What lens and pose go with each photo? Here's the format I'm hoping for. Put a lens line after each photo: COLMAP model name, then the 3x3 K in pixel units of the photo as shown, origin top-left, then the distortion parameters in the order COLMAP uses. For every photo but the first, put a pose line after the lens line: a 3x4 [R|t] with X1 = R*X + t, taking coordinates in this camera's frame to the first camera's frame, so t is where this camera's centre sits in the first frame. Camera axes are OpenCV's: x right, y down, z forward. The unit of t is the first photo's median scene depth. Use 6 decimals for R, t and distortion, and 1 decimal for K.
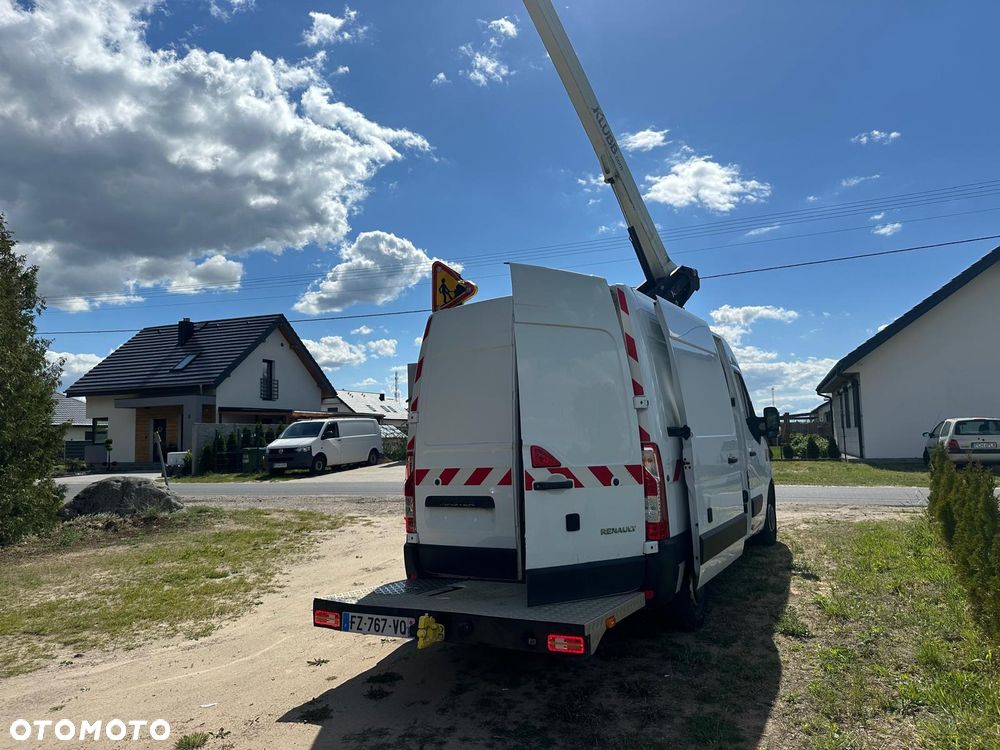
lens RADIAL K [[737.6, 0, 566.2], [0, 737.6, 373.3], [0, 0, 1]] dist [0.088965, -0.258484]
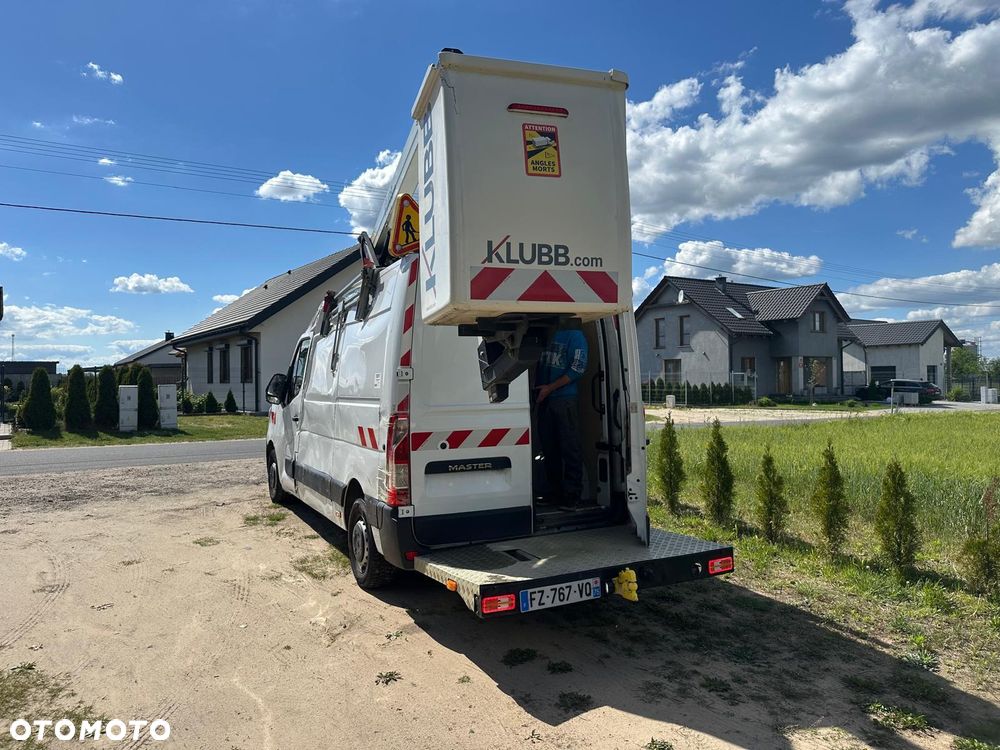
lens RADIAL K [[708.9, 0, 500.0], [0, 708.9, 375.0], [0, 0, 1]] dist [0.048744, -0.049469]
pose [[0.601795, 0.028137, 0.798155, -0.774636], [-0.078596, 0.996615, 0.024126, 0.031456], [-0.794774, -0.077251, 0.601969, 0.397772]]
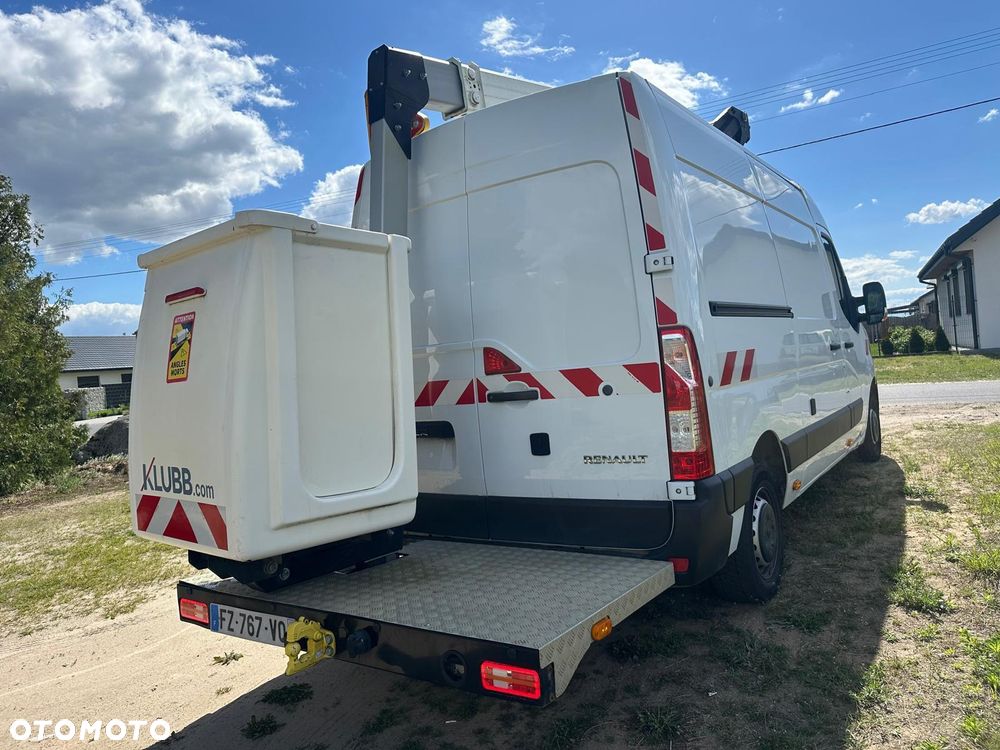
lens RADIAL K [[739.4, 0, 540.9], [0, 739.4, 372.6], [0, 0, 1]] dist [-0.001873, -0.000320]
pose [[0.987789, -0.054123, -0.146095, 0.077147], [0.070387, 0.991595, 0.108556, 0.049203], [0.138992, -0.117513, 0.983296, 0.315937]]
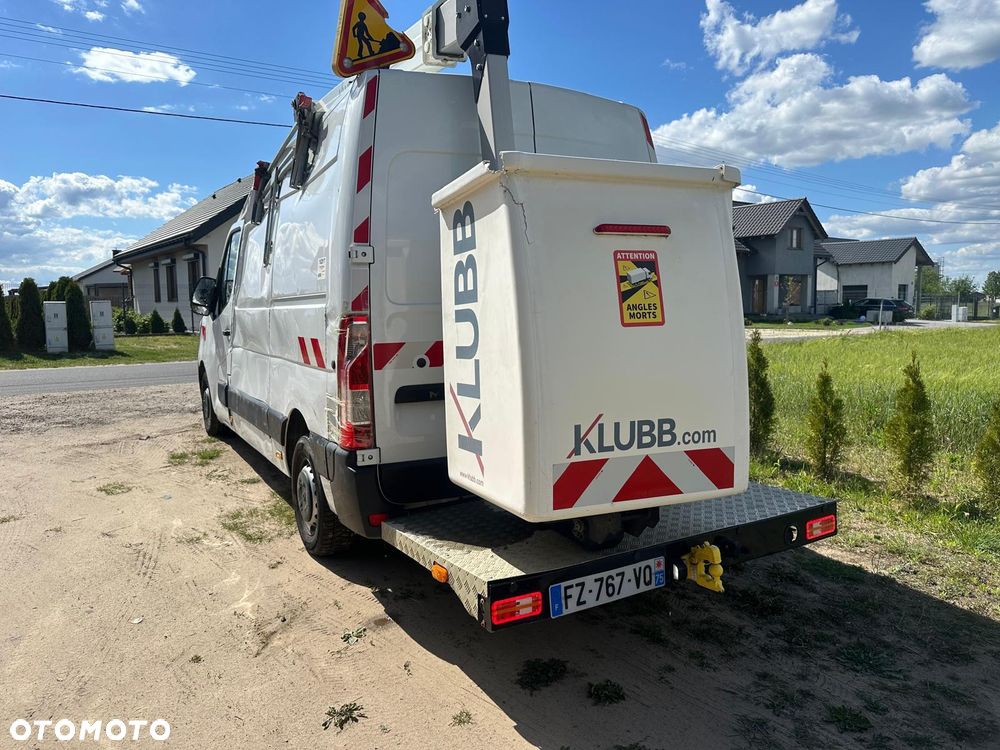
lens RADIAL K [[708.9, 0, 500.0], [0, 708.9, 375.0], [0, 0, 1]] dist [0.048744, -0.049469]
pose [[0.563660, -0.062893, 0.823609, -0.584868], [-0.077652, 0.988647, 0.128639, 0.070665], [-0.822349, -0.136464, 0.552376, 0.574349]]
